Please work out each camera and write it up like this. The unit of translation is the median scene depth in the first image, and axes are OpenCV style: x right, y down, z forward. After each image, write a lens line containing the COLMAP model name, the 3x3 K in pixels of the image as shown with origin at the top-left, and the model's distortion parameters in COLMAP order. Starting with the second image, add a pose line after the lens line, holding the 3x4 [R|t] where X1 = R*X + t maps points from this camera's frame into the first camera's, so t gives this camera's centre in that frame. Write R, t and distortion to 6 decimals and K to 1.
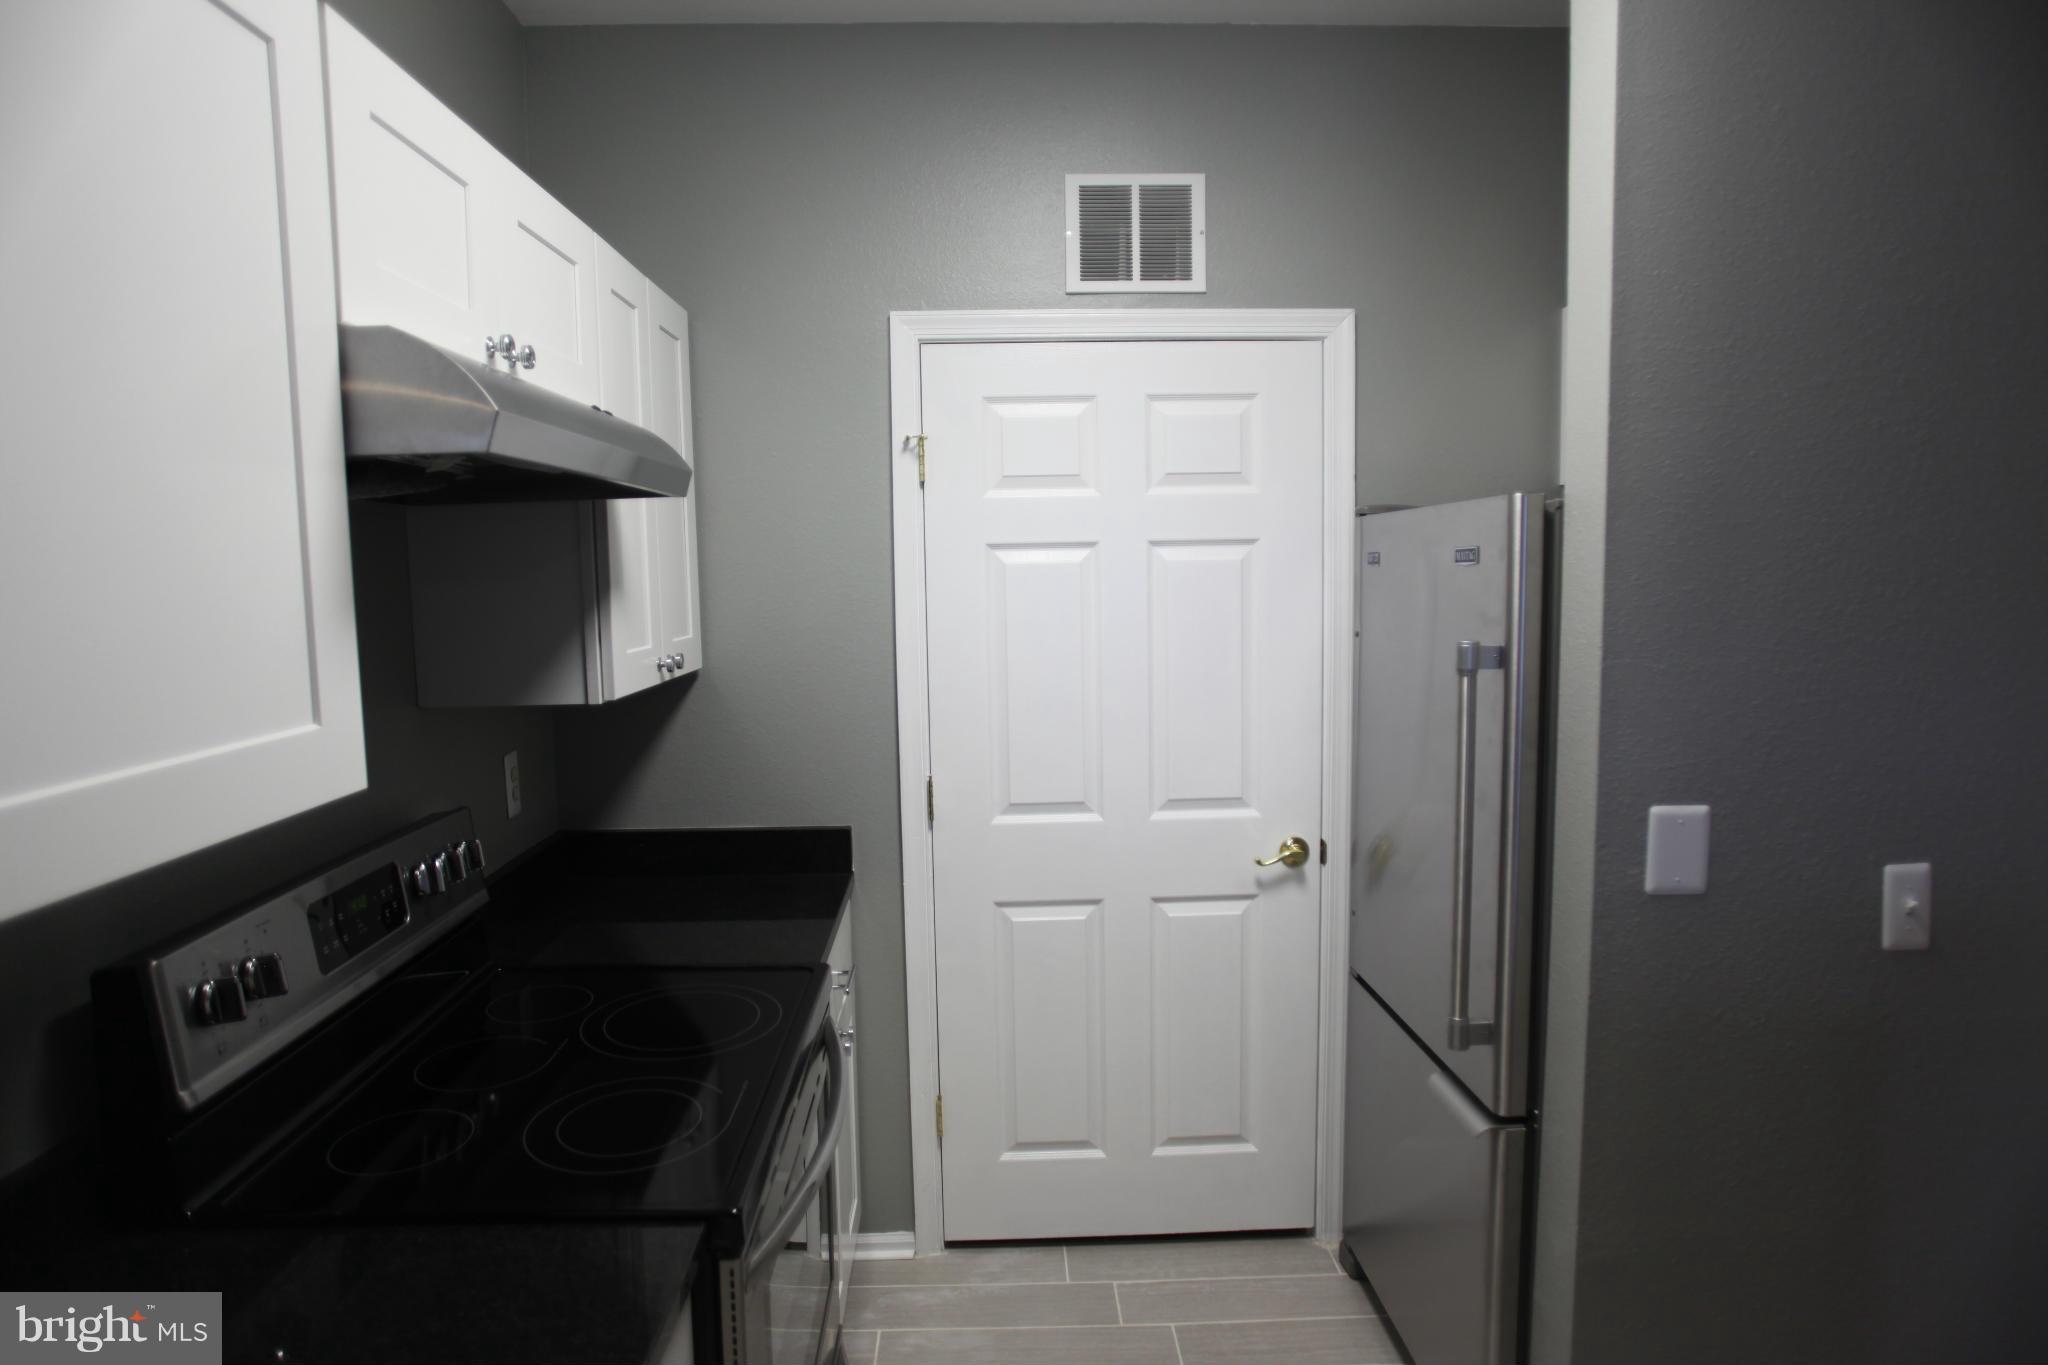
lens RADIAL K [[1159.9, 0, 989.4], [0, 1159.9, 675.9], [0, 0, 1]] dist [-0.038226, 0.011210]
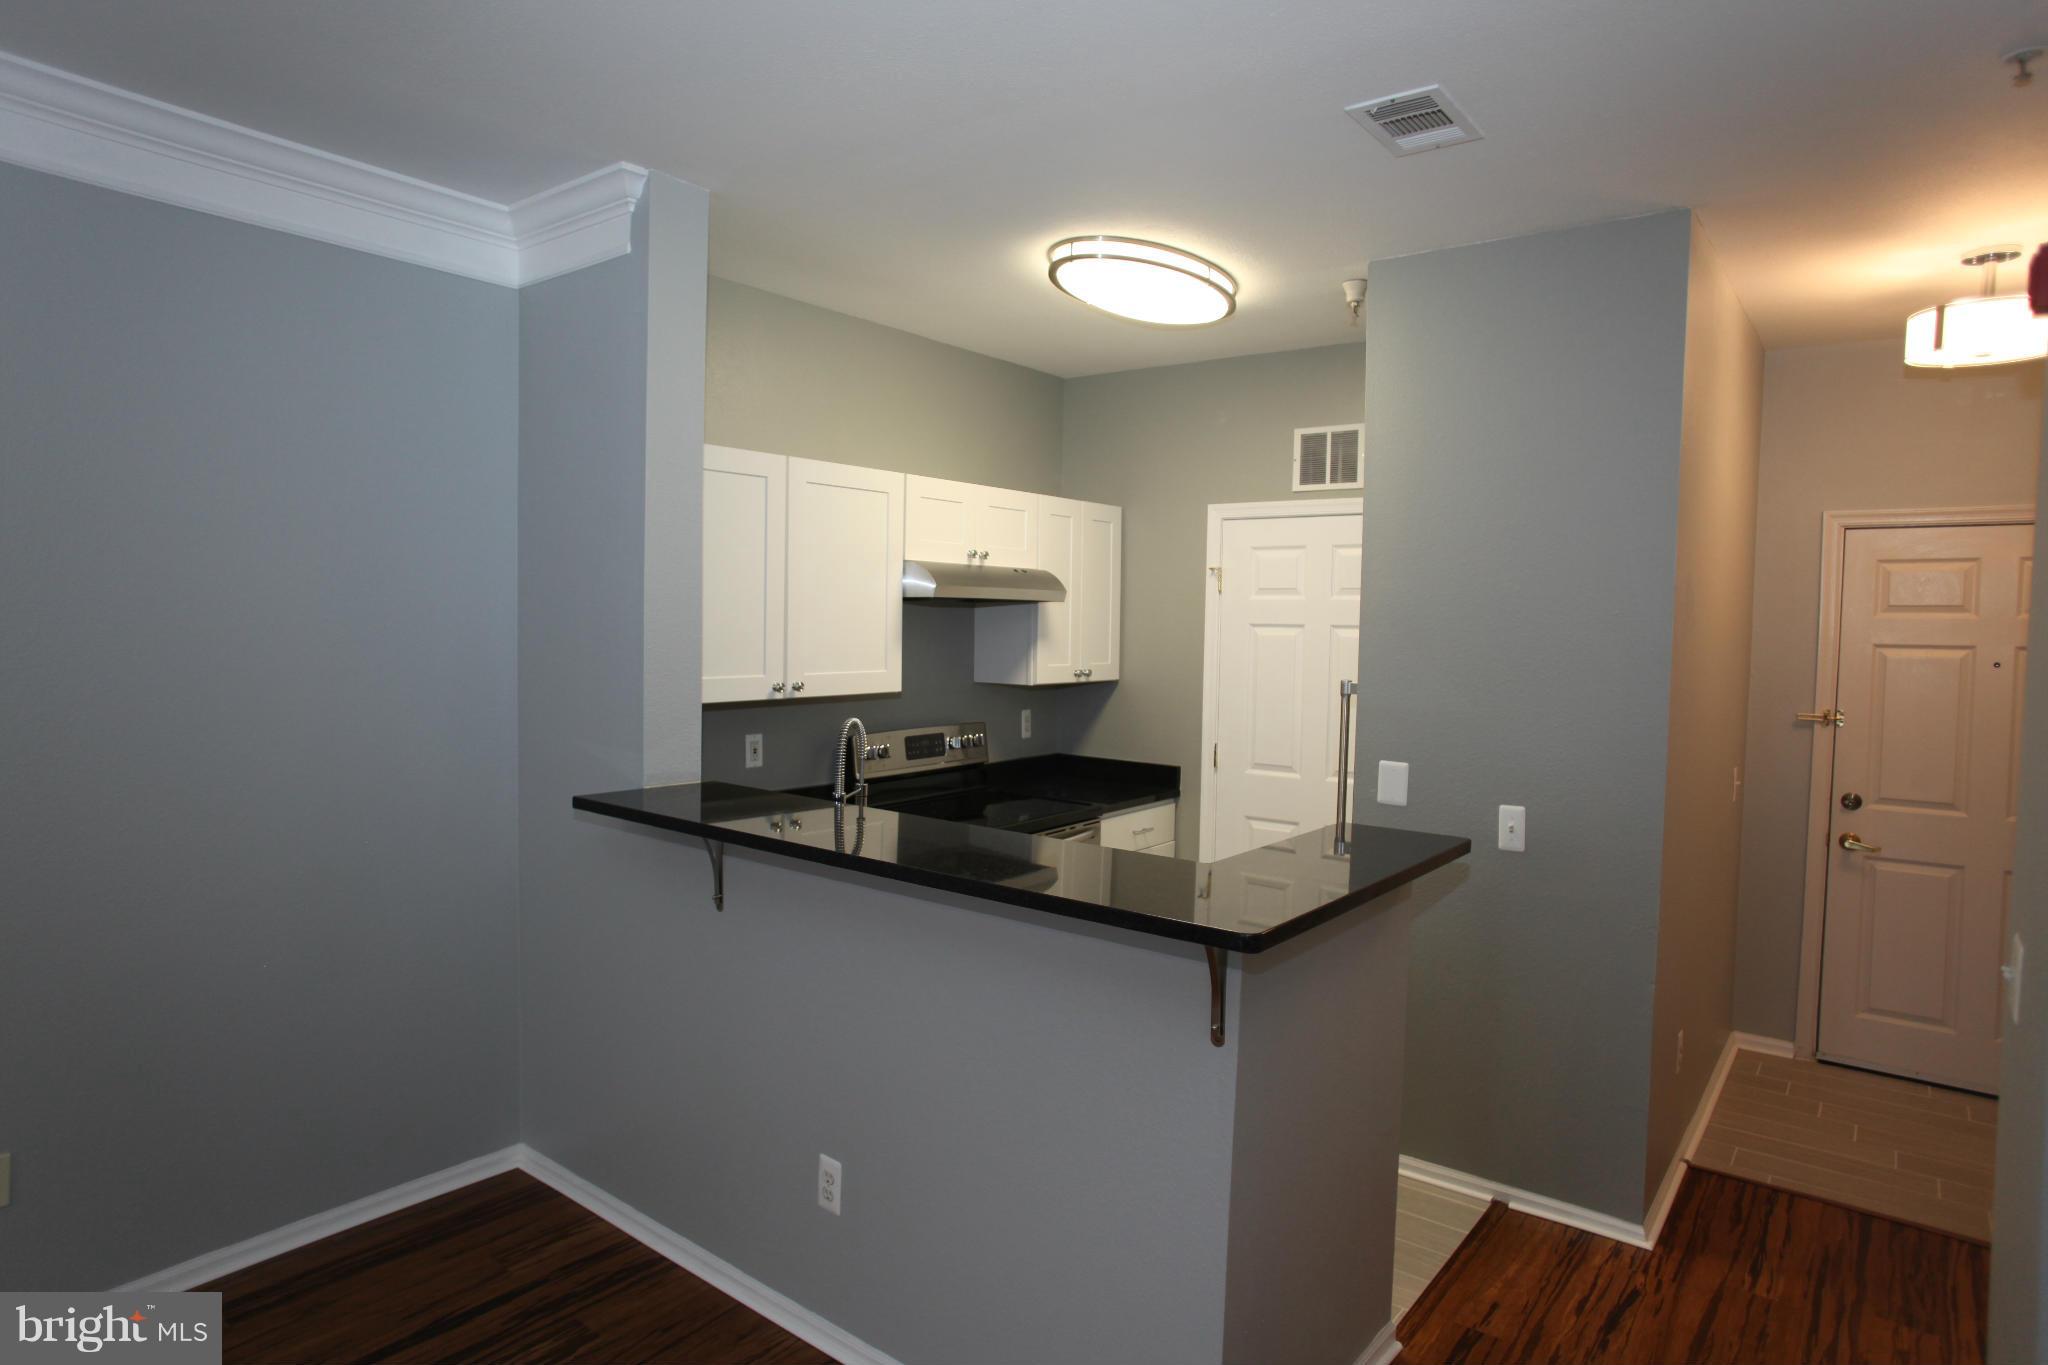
lens RADIAL K [[1159.9, 0, 1018.8], [0, 1159.9, 682.8], [0, 0, 1]] dist [-0.038226, 0.011210]
pose [[0.778460, 0.065168, -0.624302, 0.919969], [-0.088731, 0.996033, -0.006669, 0.029255], [0.621391, 0.060587, 0.781155, -0.727754]]
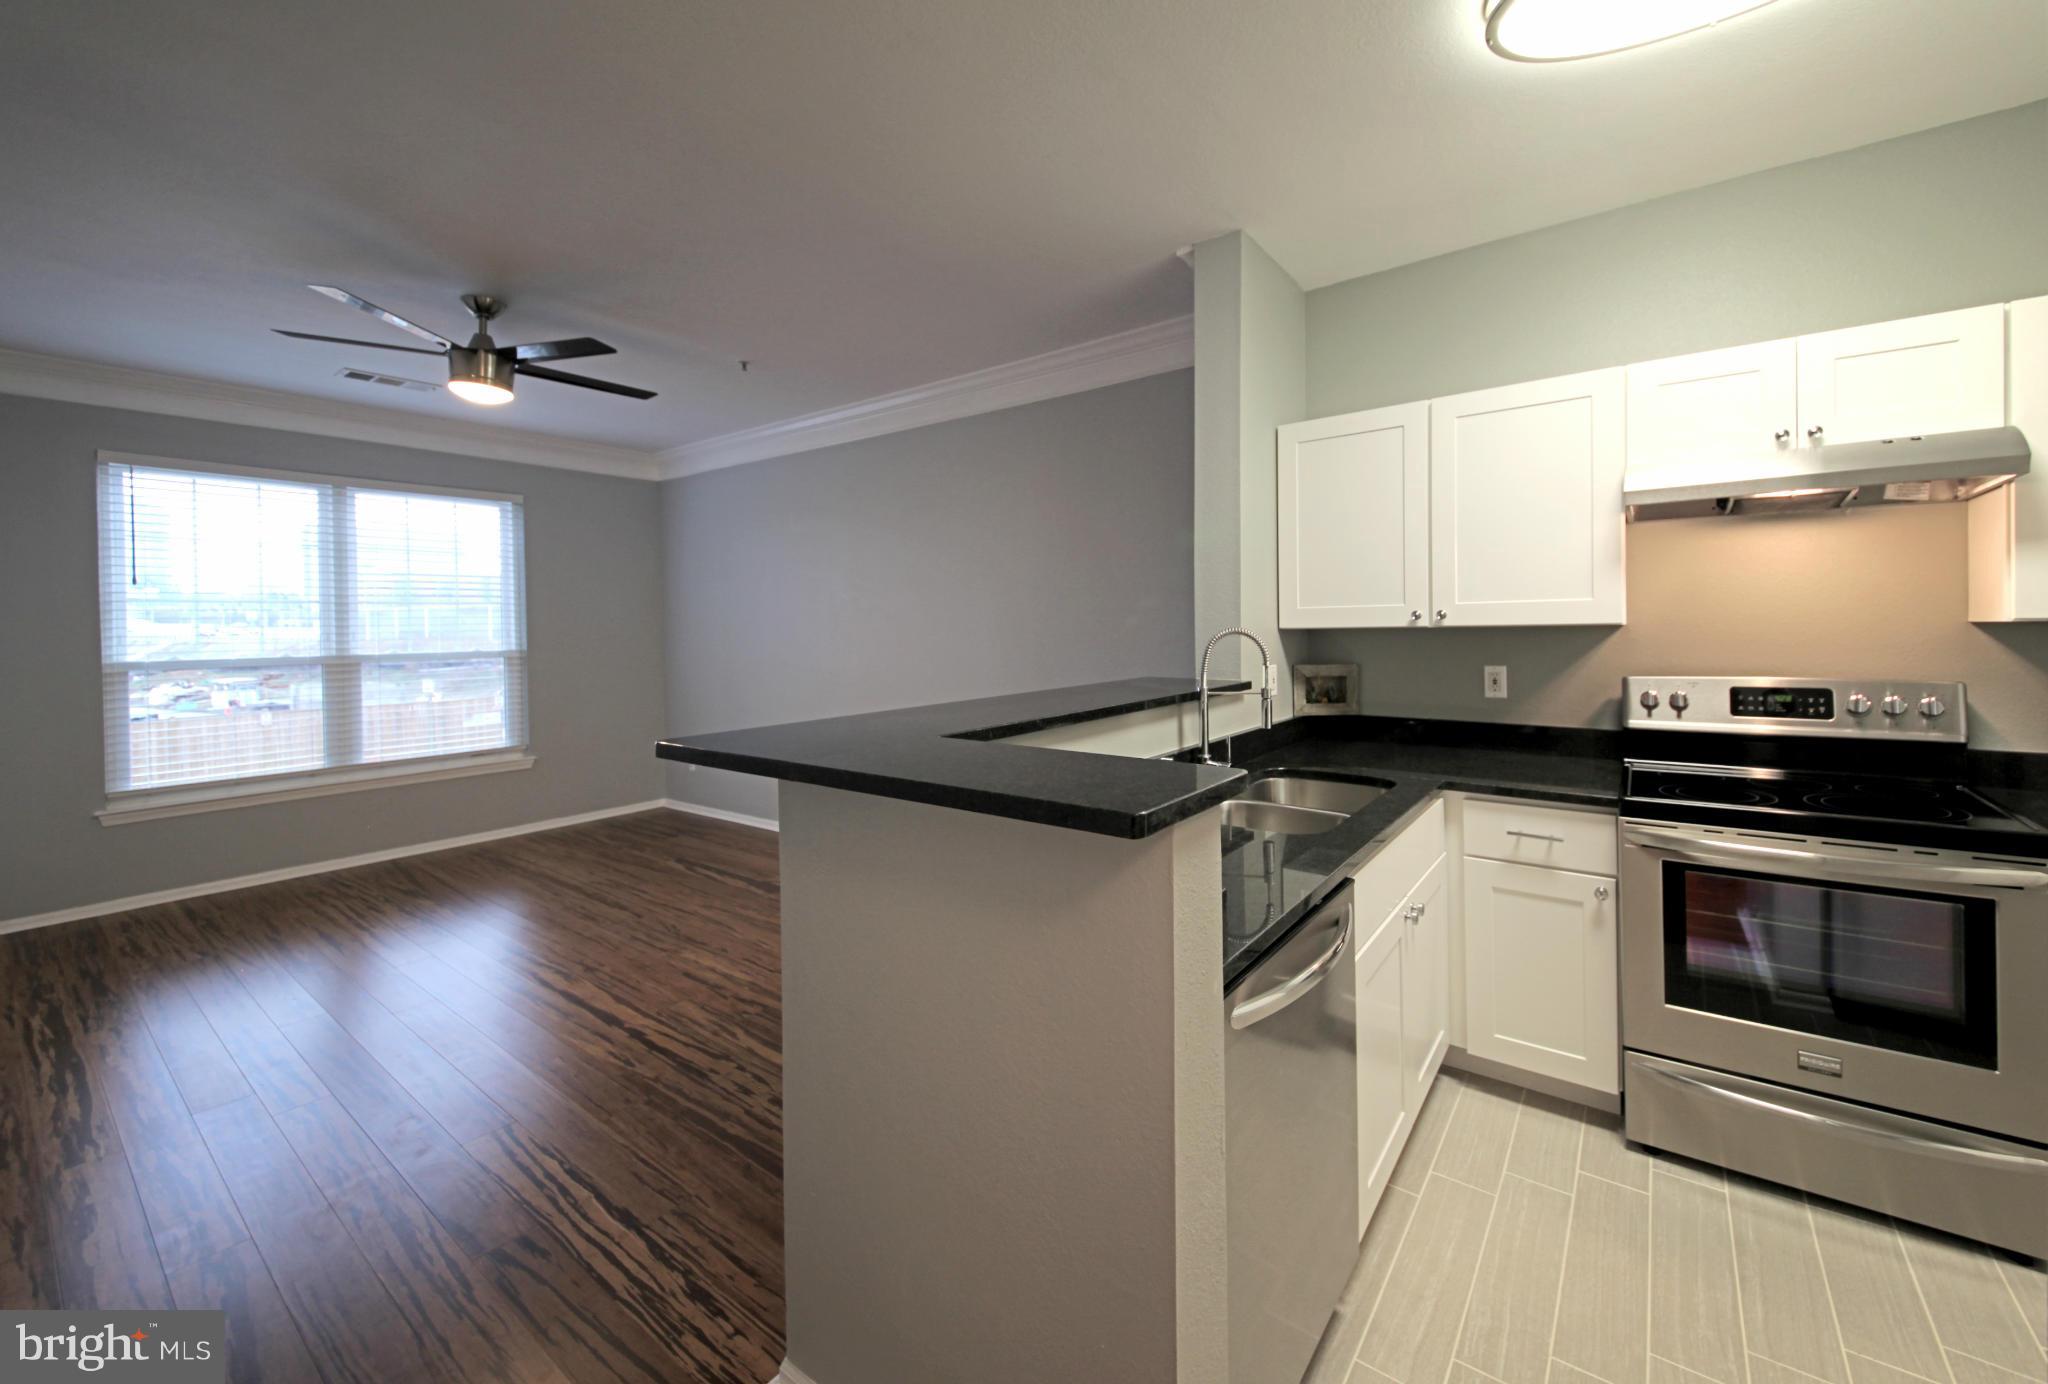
lens RADIAL K [[789.1, 0, 1102.5], [0, 789.1, 631.1], [0, 0, 1]] dist [0.000707, -0.000164]
pose [[-0.585864, 0.032106, -0.809773, 0.890321], [-0.046858, 0.996201, 0.073399, 0.014958], [0.809054, 0.080946, -0.582134, 0.520383]]
